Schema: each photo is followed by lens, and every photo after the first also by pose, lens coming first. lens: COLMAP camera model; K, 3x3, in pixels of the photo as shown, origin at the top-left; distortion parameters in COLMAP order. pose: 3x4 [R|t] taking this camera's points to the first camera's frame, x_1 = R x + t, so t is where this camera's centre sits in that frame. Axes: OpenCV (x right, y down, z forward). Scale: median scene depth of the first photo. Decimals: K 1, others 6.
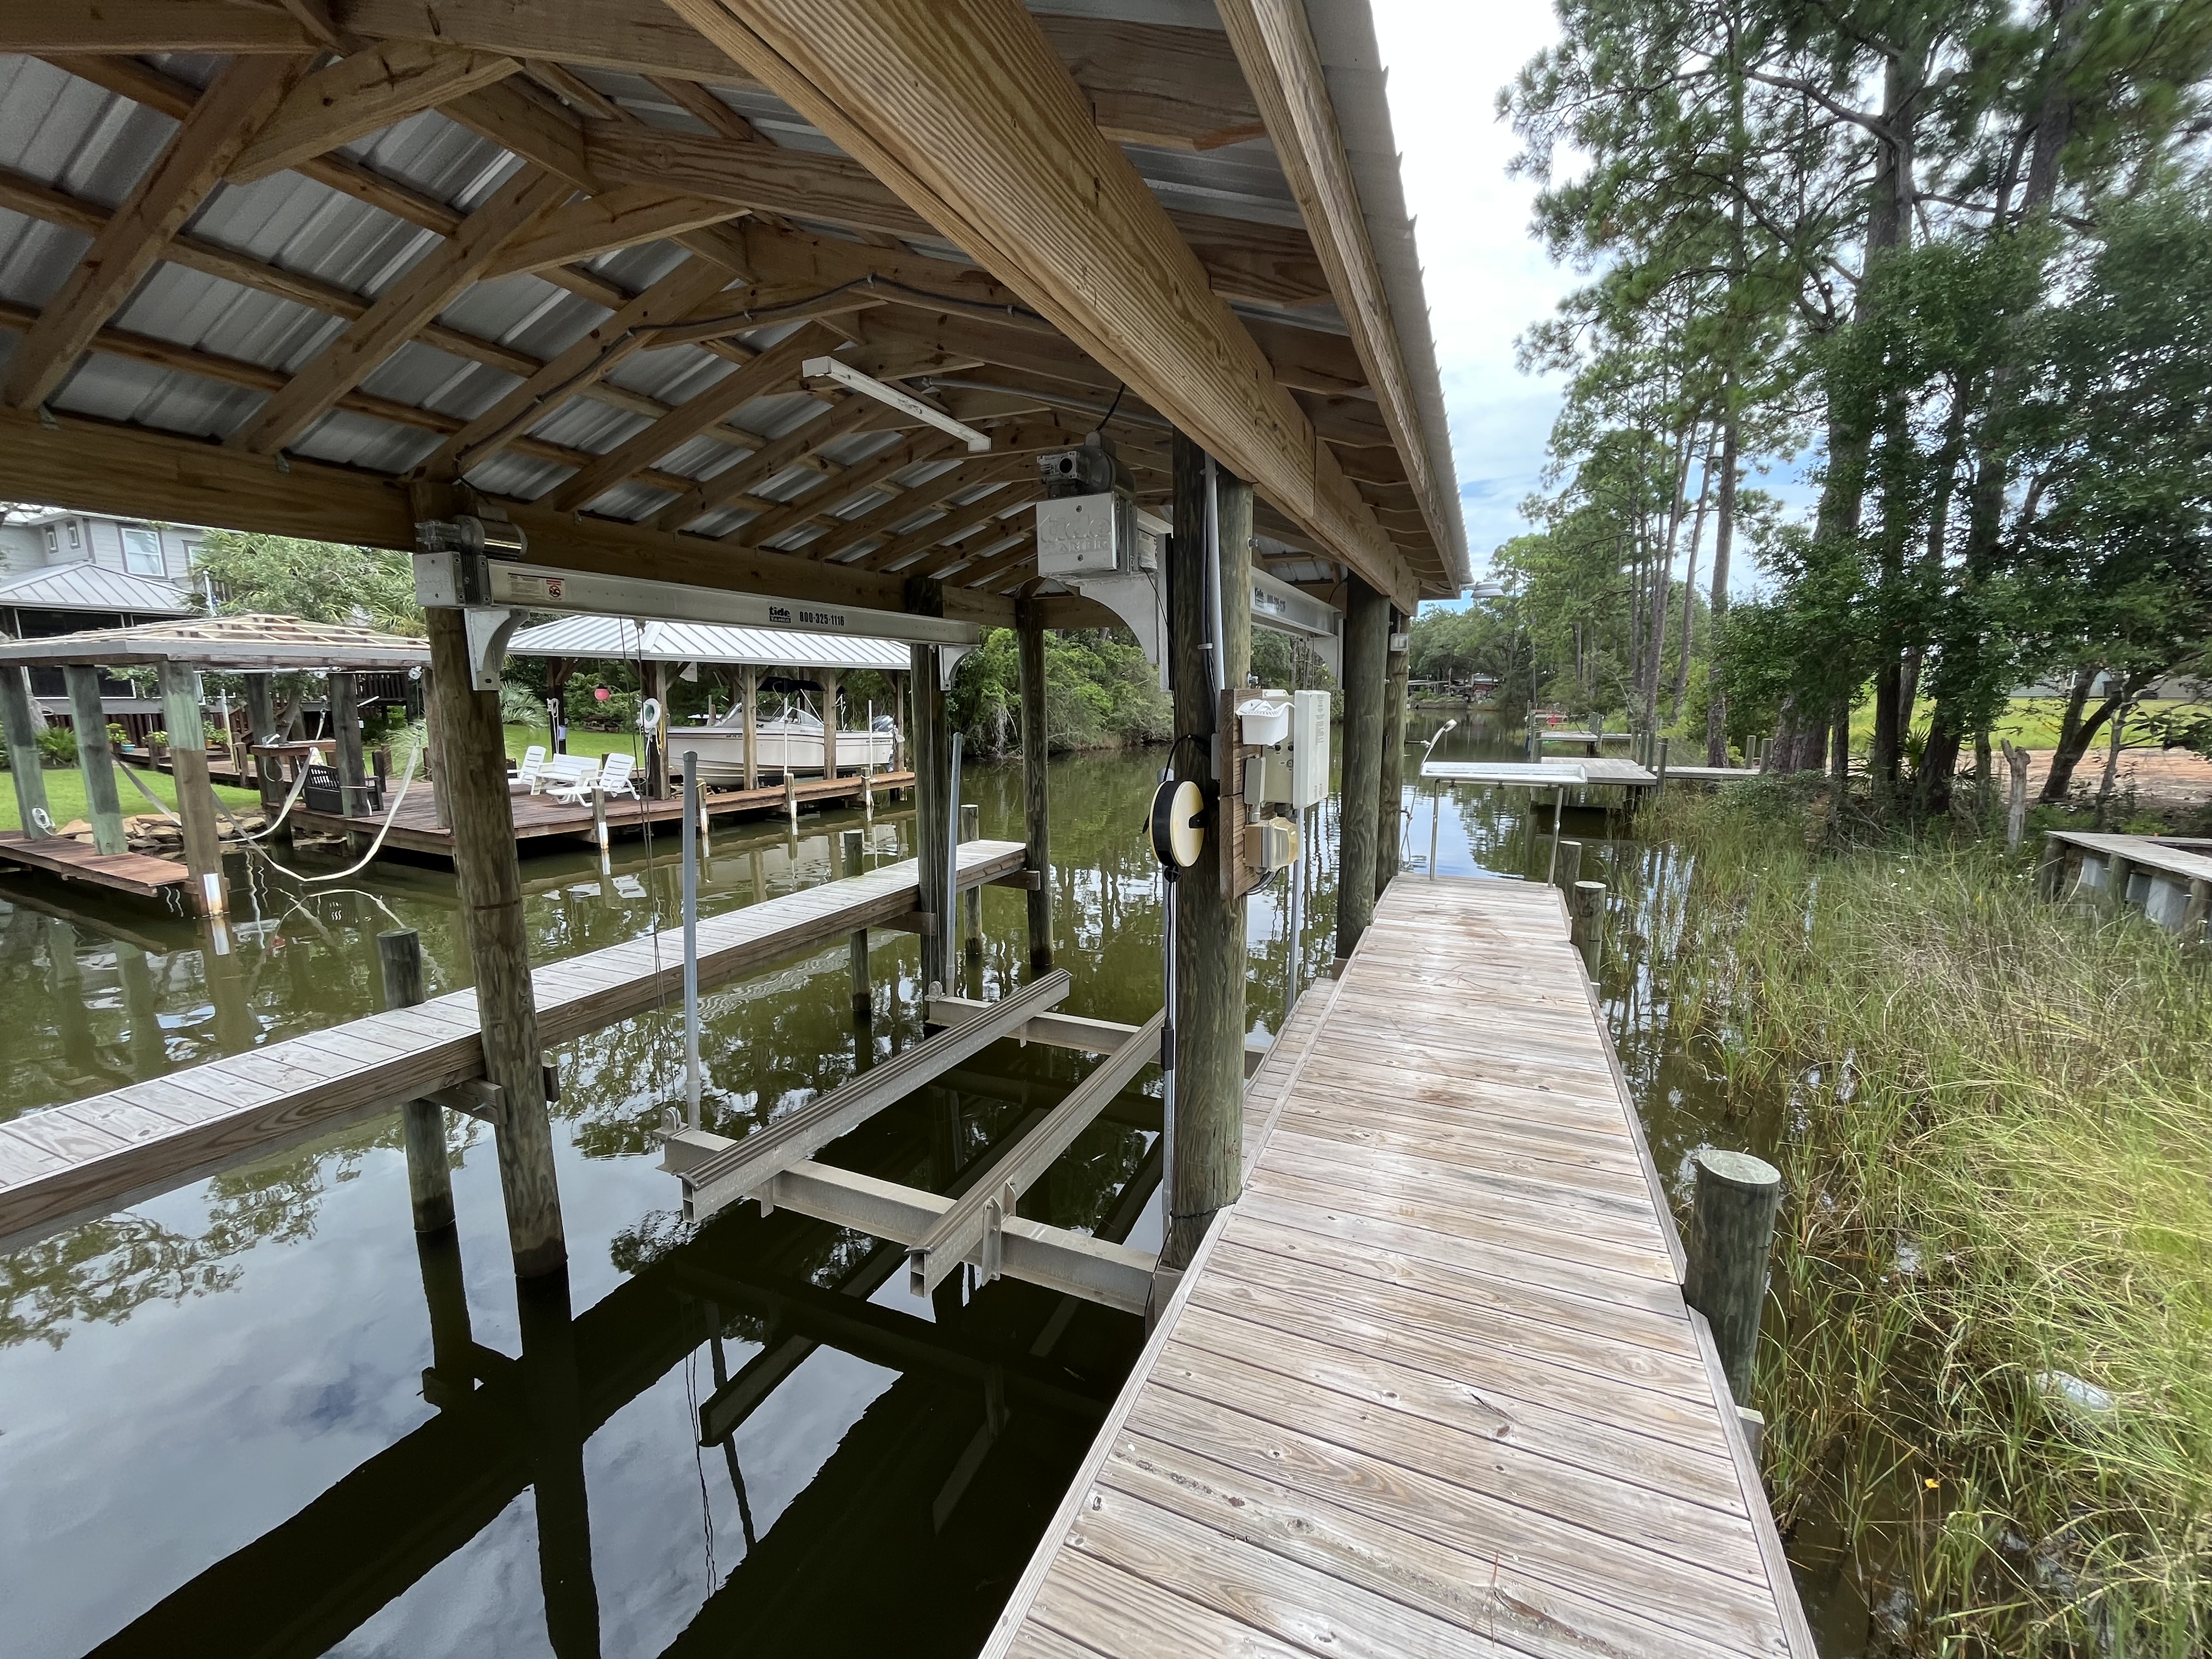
lens RADIAL K [[899.7, 0, 1105.1], [0, 899.7, 823.1], [0, 0, 1]] dist [0.020120, -0.000106]
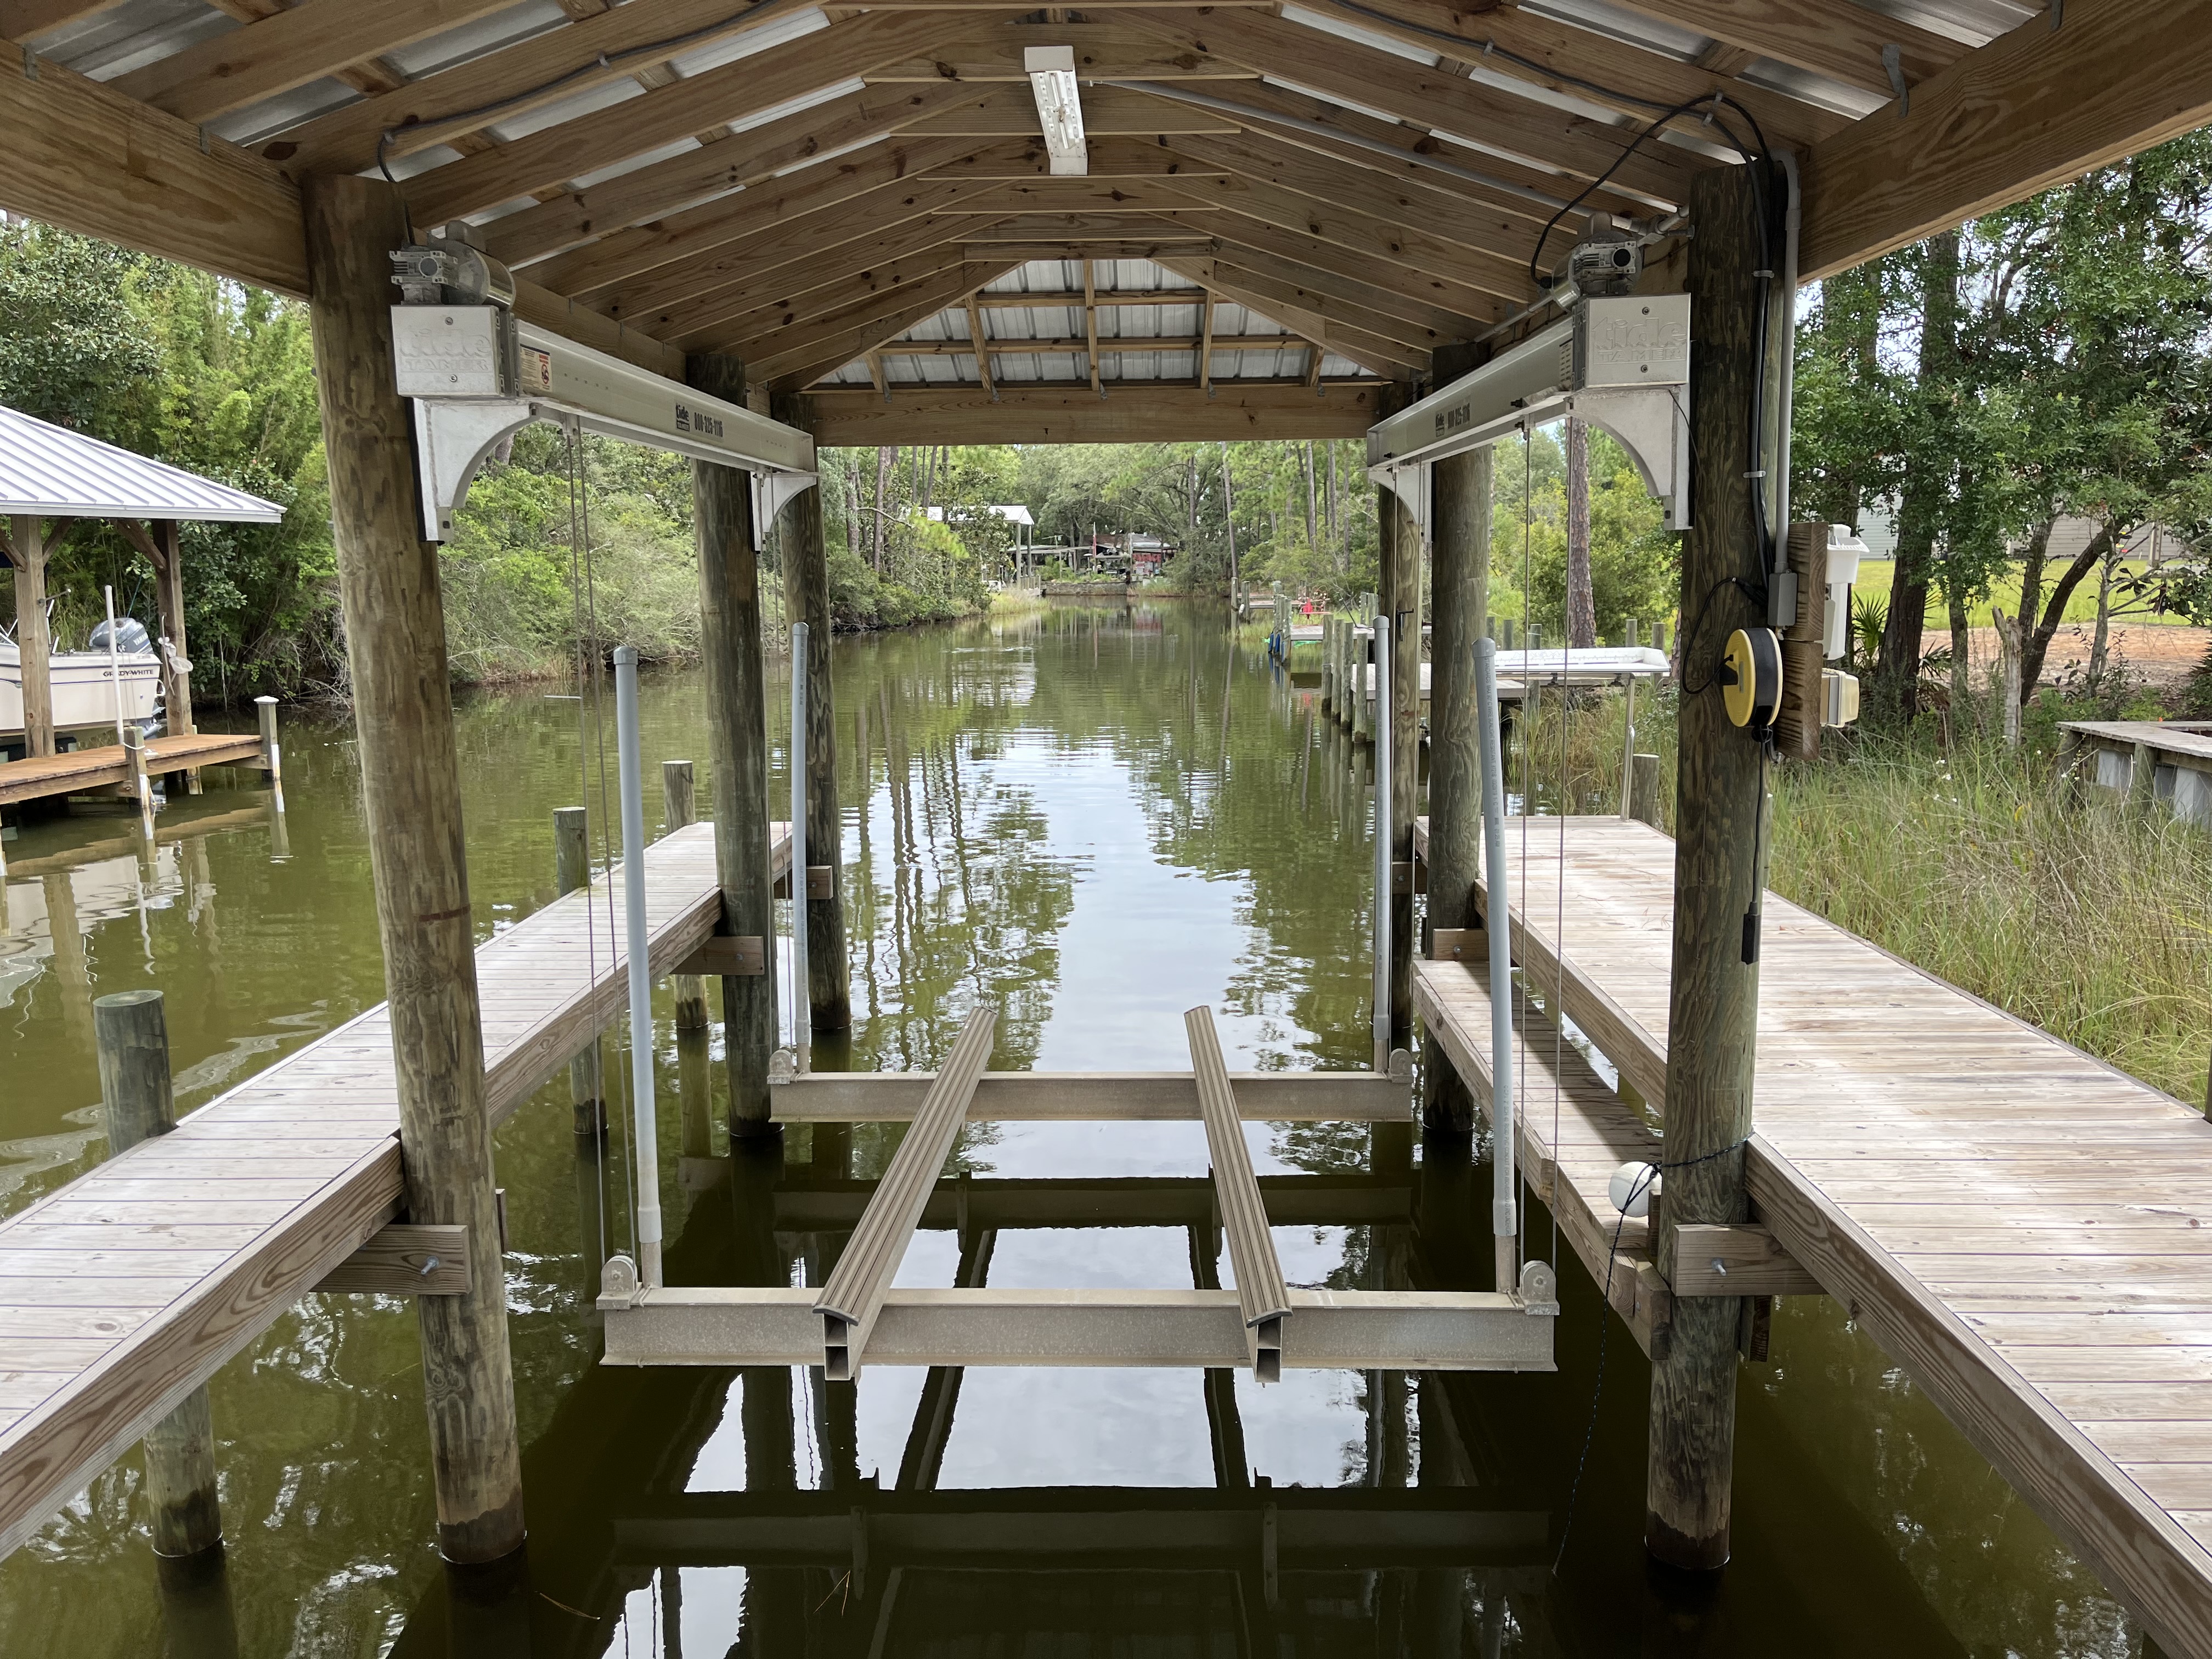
lens RADIAL K [[1695.9, 0, 1100.3], [0, 1695.9, 838.1], [0, 0, 1]] dist [0.058508, -0.037941]
pose [[0.928929, -0.070453, 0.363493, -0.125783], [0.066069, 0.997514, 0.024497, 0.008201], [-0.364315, 0.001260, 0.931275, -0.030390]]
